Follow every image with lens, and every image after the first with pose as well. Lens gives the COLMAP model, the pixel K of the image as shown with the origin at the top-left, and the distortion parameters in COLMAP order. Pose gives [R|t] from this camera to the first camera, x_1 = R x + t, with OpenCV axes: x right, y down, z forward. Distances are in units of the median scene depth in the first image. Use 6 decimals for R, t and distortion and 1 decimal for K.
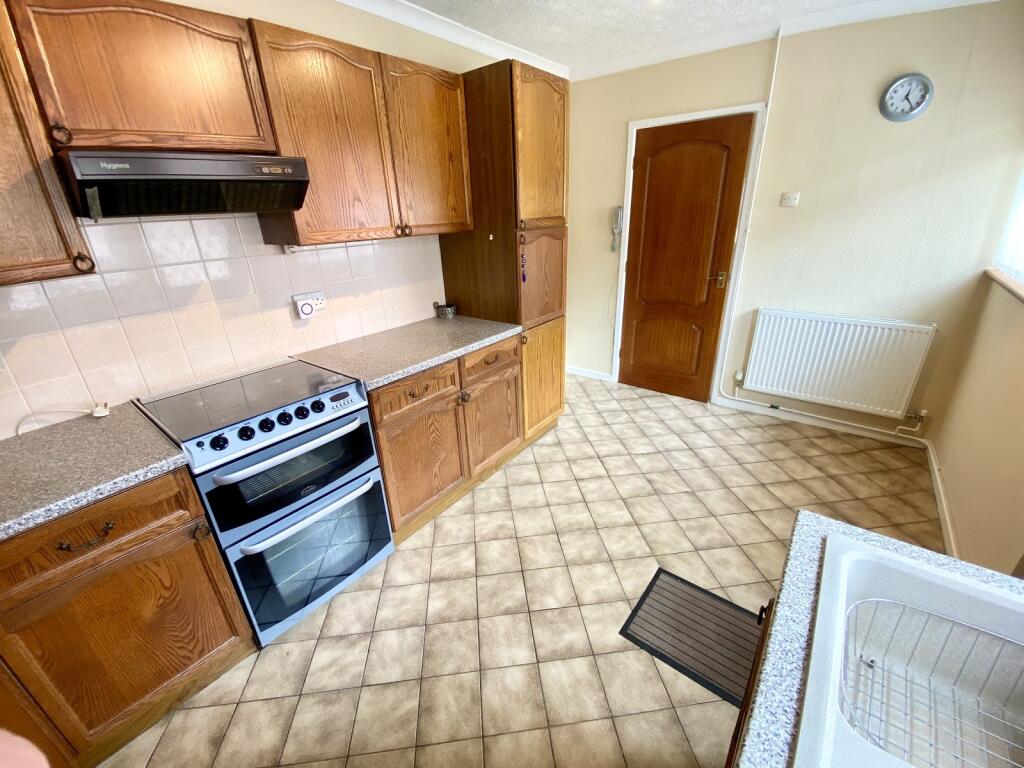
lens RADIAL K [[406.2, 0, 512.0], [0, 406.2, 384.0], [0, 0, 1]] dist [0.001169, -0.000023]
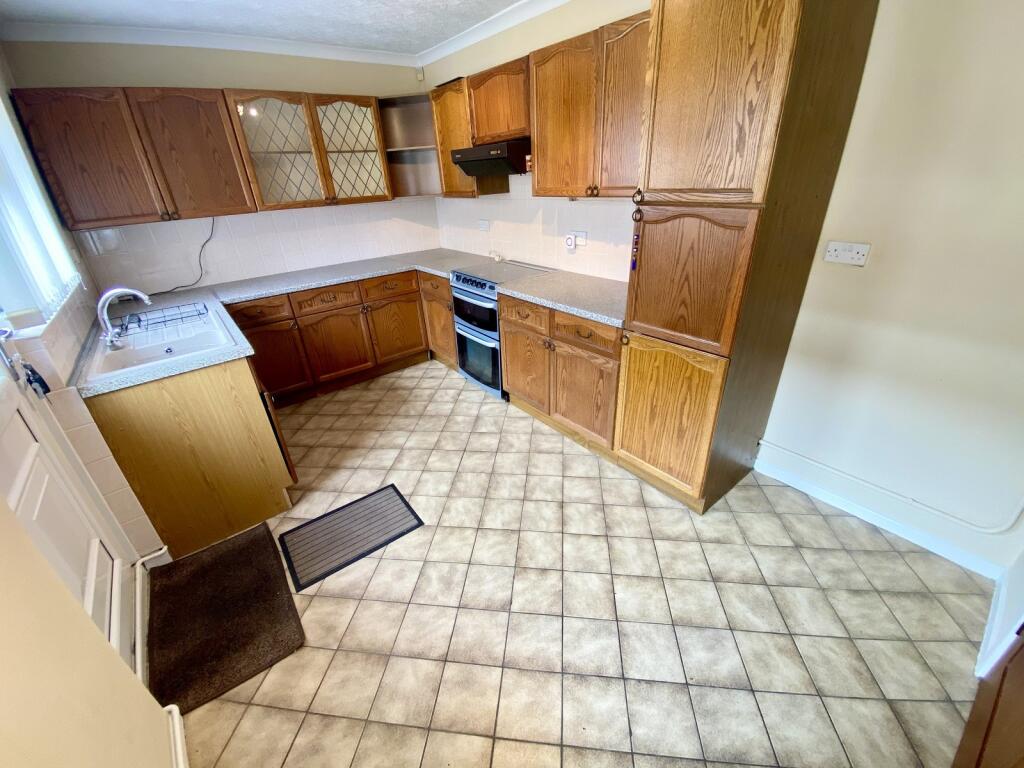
lens RADIAL K [[415.5, 0, 512.0], [0, 415.5, 384.0], [0, 0, 1]] dist [0.027445, -0.000044]
pose [[-0.225552, 0.486856, -0.843859, 1.037043], [-0.324065, 0.779361, 0.536263, -0.516846], [0.918754, 0.394420, -0.018013, 1.037821]]
